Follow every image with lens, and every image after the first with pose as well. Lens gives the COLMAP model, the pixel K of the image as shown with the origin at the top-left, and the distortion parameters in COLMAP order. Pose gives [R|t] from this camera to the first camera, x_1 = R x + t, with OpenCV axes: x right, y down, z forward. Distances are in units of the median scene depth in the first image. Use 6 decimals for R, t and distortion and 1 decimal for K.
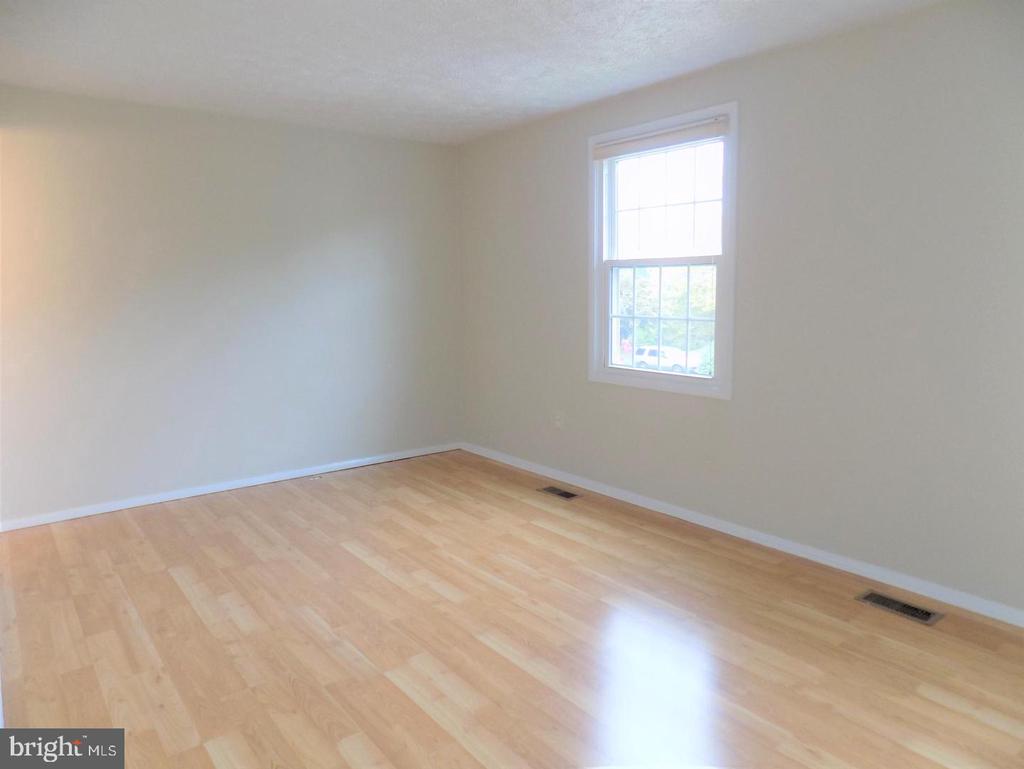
lens RADIAL K [[692.3, 0, 516.2], [0, 692.3, 379.1], [0, 0, 1]] dist [-0.067065, 0.061962]
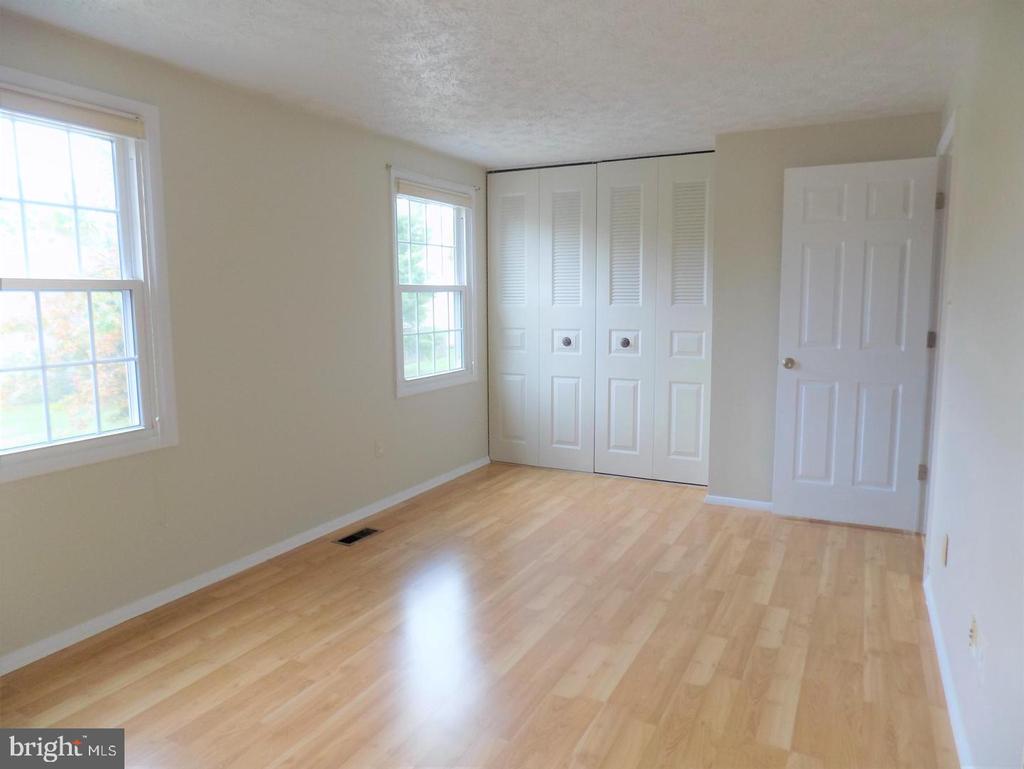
lens RADIAL K [[692.3, 0, 516.2], [0, 692.3, 379.1], [0, 0, 1]] dist [-0.067065, 0.061962]
pose [[-0.408509, -0.092254, 0.908080, -0.729822], [0.137423, 0.977322, 0.161109, -0.147887], [-0.902350, 0.190605, -0.386568, 1.033604]]
